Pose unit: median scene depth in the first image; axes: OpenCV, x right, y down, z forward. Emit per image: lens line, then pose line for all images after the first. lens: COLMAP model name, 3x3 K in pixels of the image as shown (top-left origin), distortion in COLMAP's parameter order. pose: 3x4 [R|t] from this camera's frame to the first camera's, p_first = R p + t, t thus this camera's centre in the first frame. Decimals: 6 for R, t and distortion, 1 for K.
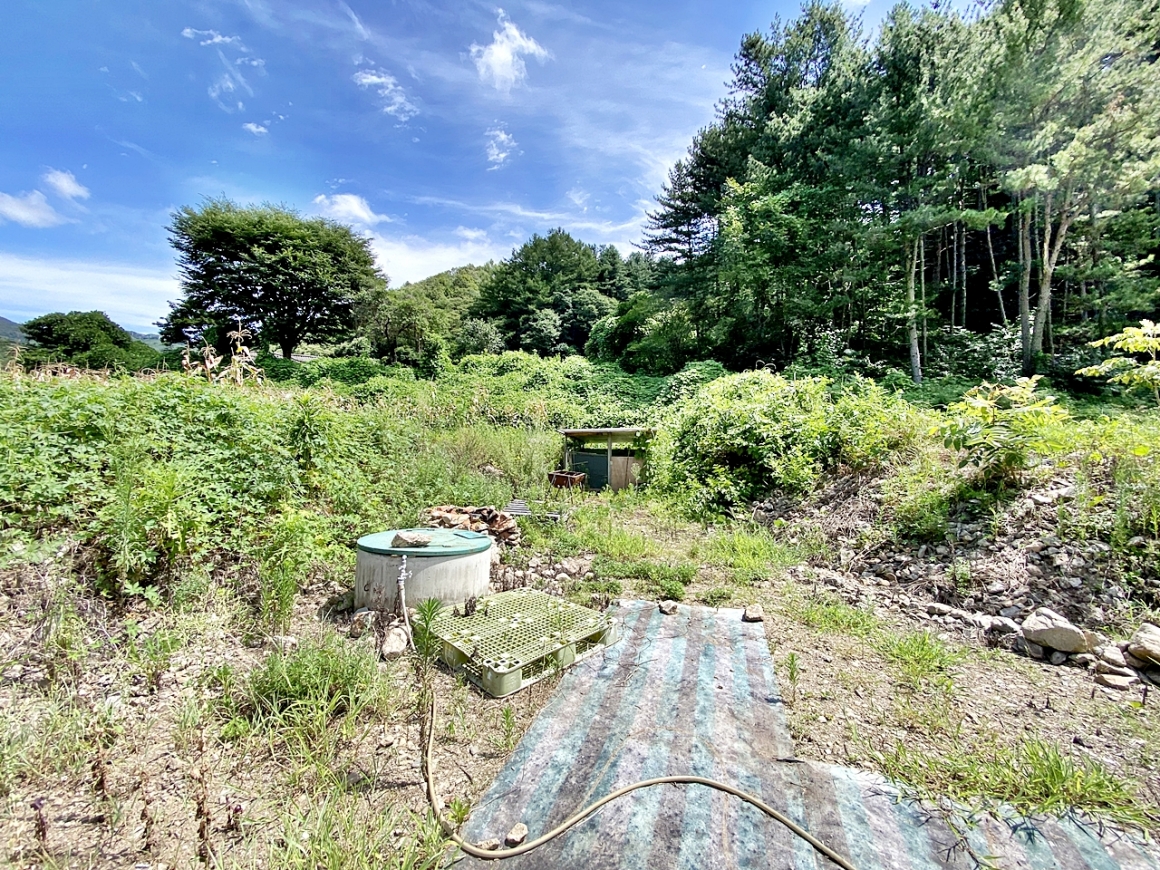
lens RADIAL K [[469.3, 0, 579.2], [0, 469.3, 432.7], [0, 0, 1]] dist [0.023437, -0.021917]
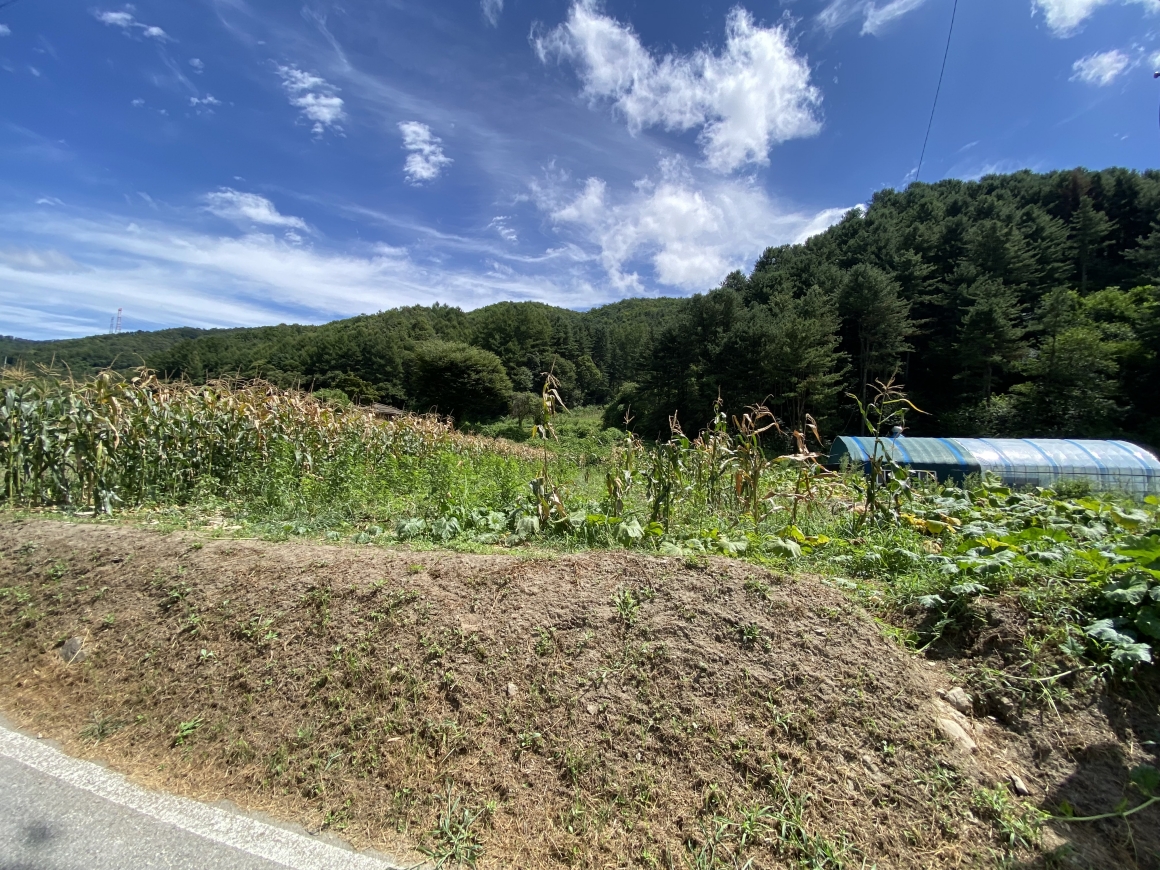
lens RADIAL K [[483.4, 0, 585.0], [0, 483.4, 431.5], [0, 0, 1]] dist [0.017414, -0.018308]
pose [[0.968920, 0.029376, 0.245625, -1.050420], [-0.016174, 0.998322, -0.055594, -0.057897], [-0.246847, 0.049893, 0.967769, -1.597955]]
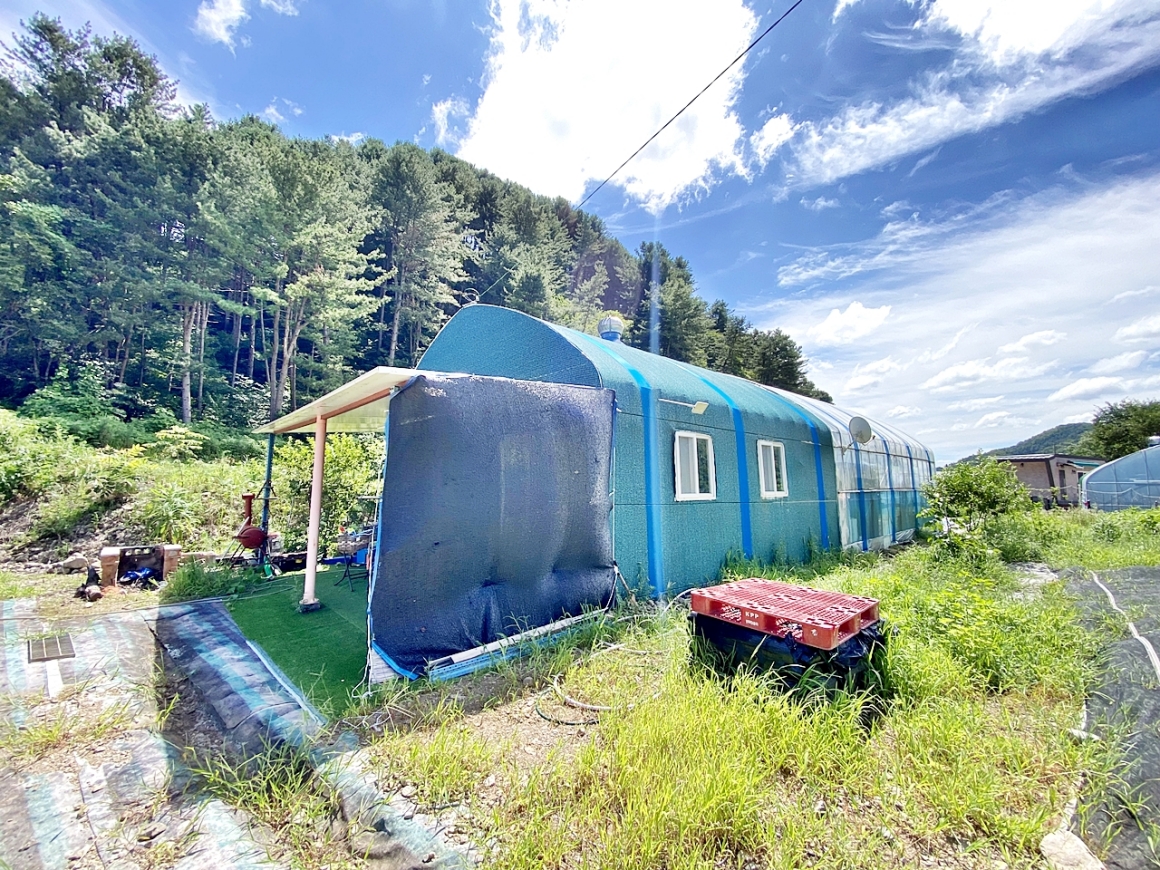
lens RADIAL K [[471.4, 0, 580.0], [0, 471.4, 435.0], [0, 0, 1]] dist [0.012938, -0.017138]
pose [[0.325409, 0.078061, 0.942346, -0.066407], [-0.022721, 0.996944, -0.074737, -0.014290], [-0.945300, 0.002909, 0.326188, -0.338522]]
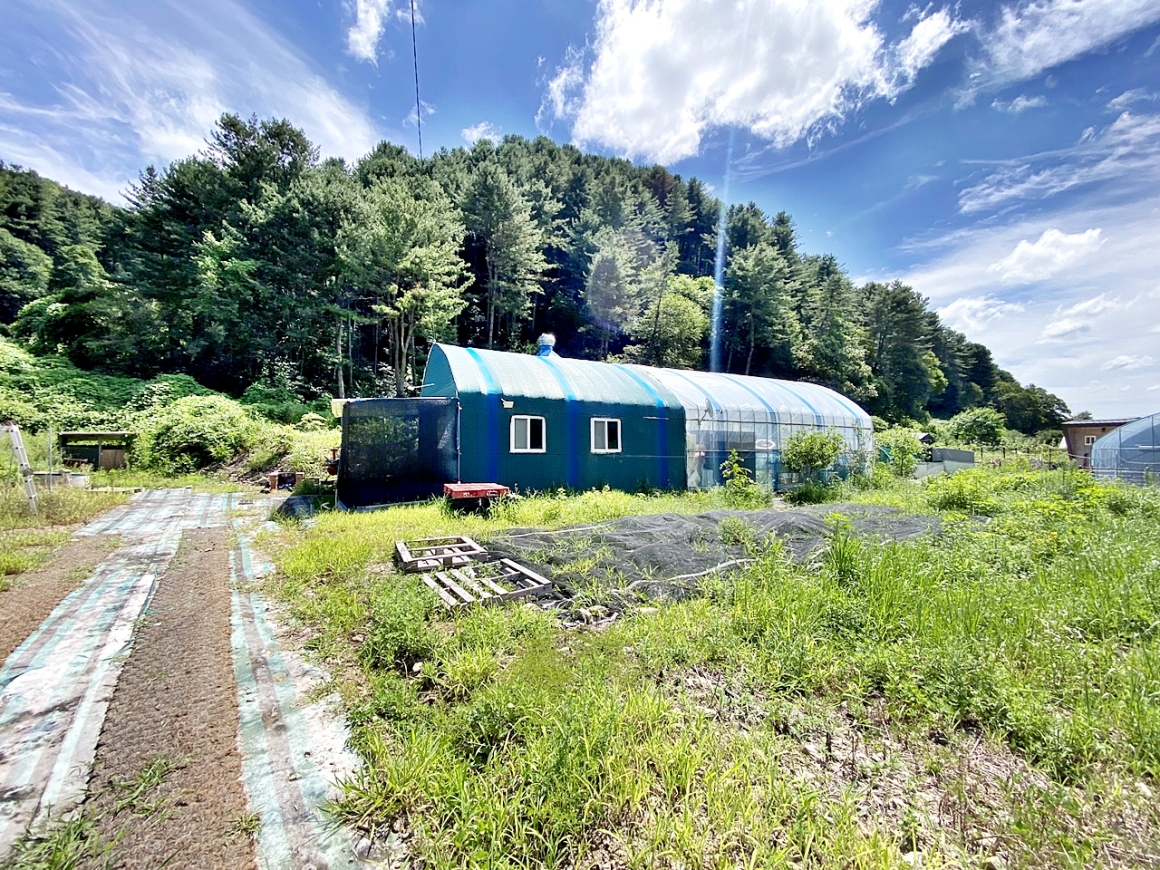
lens RADIAL K [[469.3, 0, 579.2], [0, 469.3, 432.7], [0, 0, 1]] dist [0.023437, -0.021917]
pose [[0.567044, 0.012174, 0.823598, -0.187026], [-0.020446, 0.999791, -0.000702, -0.021753], [-0.823434, -0.016441, 0.567174, -0.706592]]
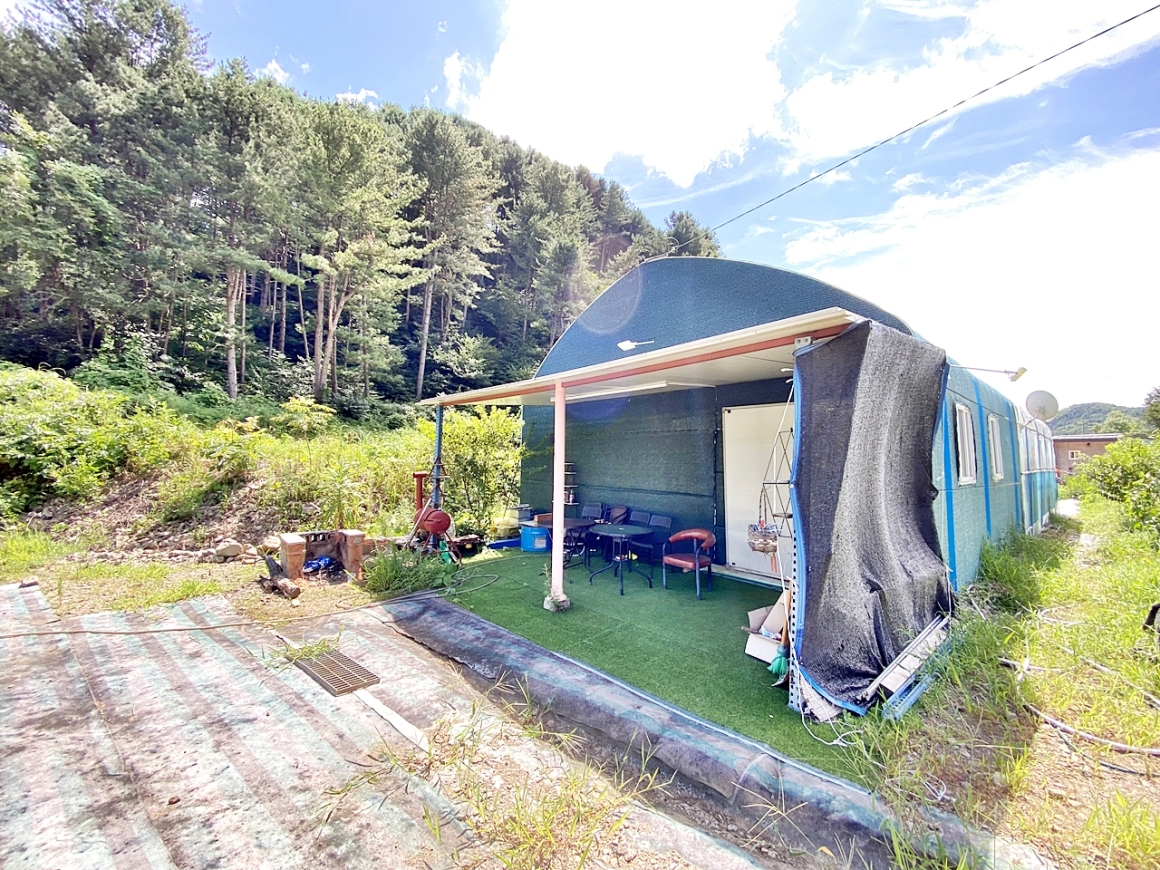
lens RADIAL K [[471.4, 0, 580.0], [0, 471.4, 435.0], [0, 0, 1]] dist [0.012938, -0.017138]
pose [[0.335482, 0.034492, 0.941415, -0.071306], [-0.026265, 0.999283, -0.027252, -0.009594], [-0.941681, -0.015584, 0.336147, -0.181826]]
